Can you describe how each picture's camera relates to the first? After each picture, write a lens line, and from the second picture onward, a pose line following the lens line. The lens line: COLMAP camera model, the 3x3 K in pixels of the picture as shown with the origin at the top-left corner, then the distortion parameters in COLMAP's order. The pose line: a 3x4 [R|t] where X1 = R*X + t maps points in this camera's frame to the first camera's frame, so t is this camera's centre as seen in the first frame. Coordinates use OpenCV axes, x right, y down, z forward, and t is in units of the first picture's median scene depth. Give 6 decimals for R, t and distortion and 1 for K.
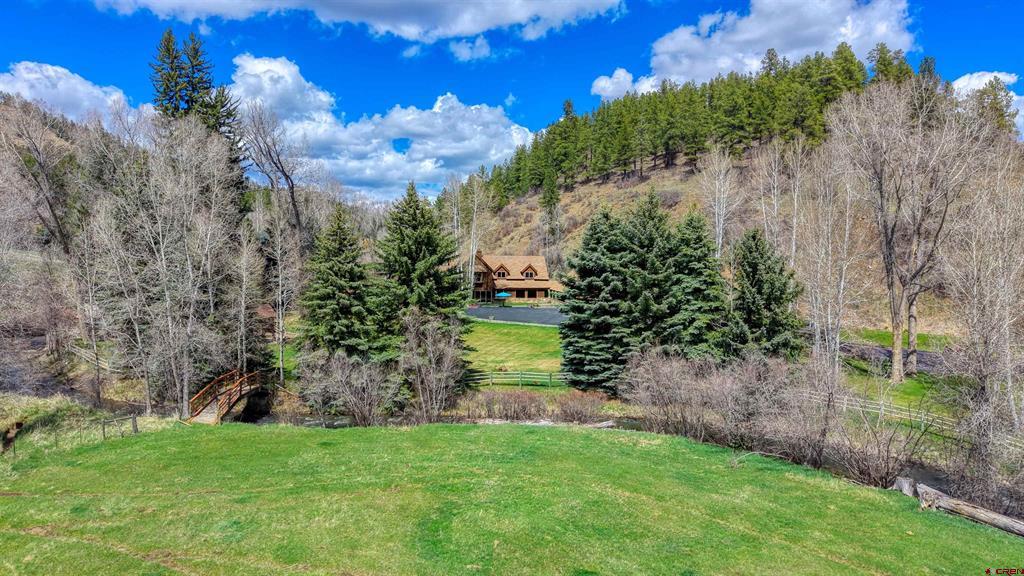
lens RADIAL K [[682.3, 0, 512.0], [0, 682.3, 288.0], [0, 0, 1]] dist [0.026461, -0.026018]
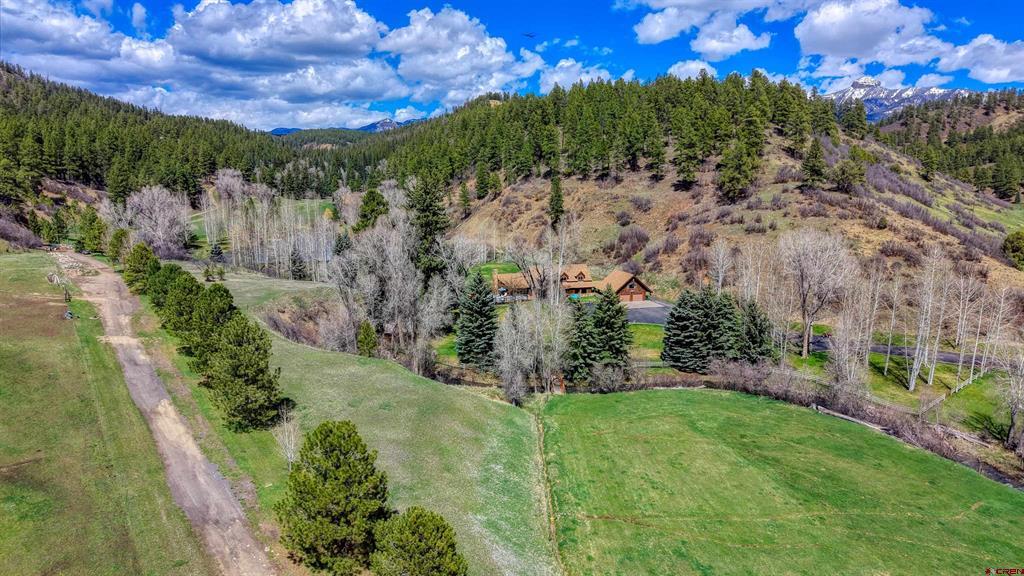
lens RADIAL K [[682.3, 0, 512.0], [0, 682.3, 288.0], [0, 0, 1]] dist [0.026461, -0.026018]
pose [[0.988408, -0.028204, 0.149180, -0.381078], [0.009946, 0.992511, 0.121749, -0.197220], [-0.151497, -0.118854, 0.981286, -0.551791]]
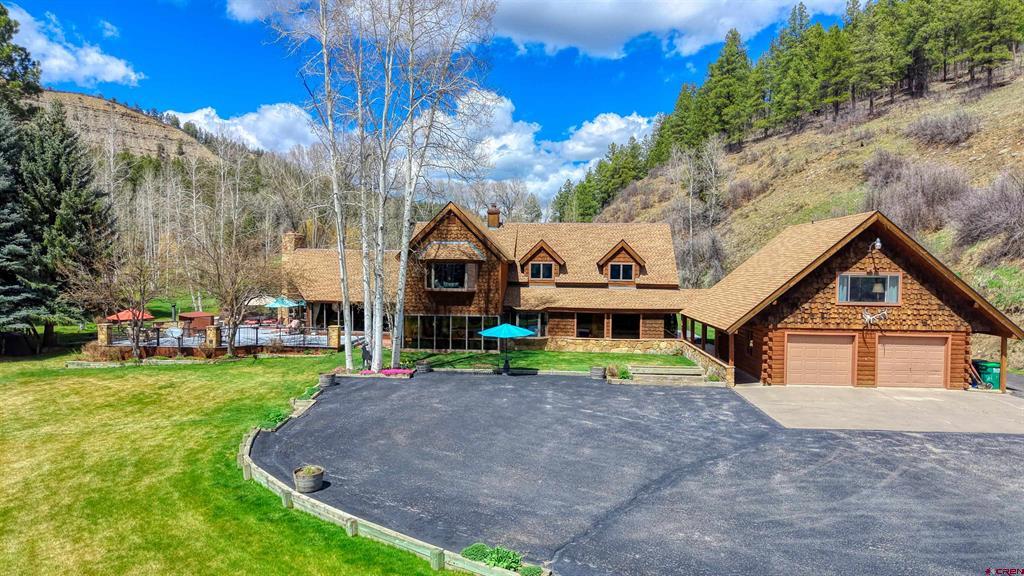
lens RADIAL K [[682.3, 0, 512.0], [0, 682.3, 288.0], [0, 0, 1]] dist [0.026461, -0.026018]
pose [[0.974247, 0.005241, -0.225422, 0.051495], [-0.010539, 0.999696, -0.022307, -0.002526], [0.225236, 0.024108, 0.974006, 0.663447]]
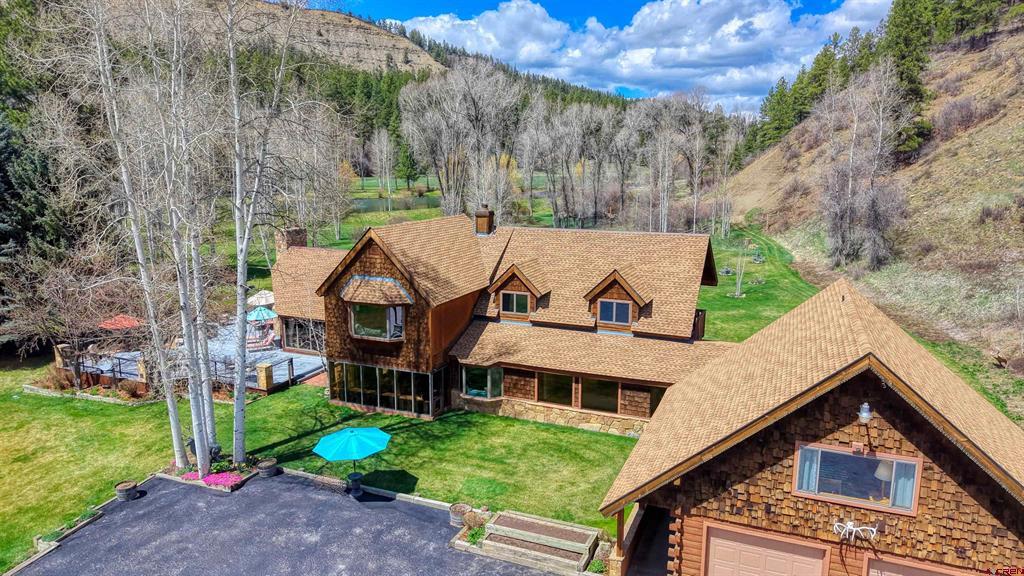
lens RADIAL K [[682.3, 0, 512.0], [0, 682.3, 288.0], [0, 0, 1]] dist [0.026461, -0.026018]
pose [[0.853258, 0.084792, -0.514549, 0.129855], [-0.019978, 0.991283, 0.130224, -0.063839], [0.521106, -0.100835, 0.847514, 0.782730]]
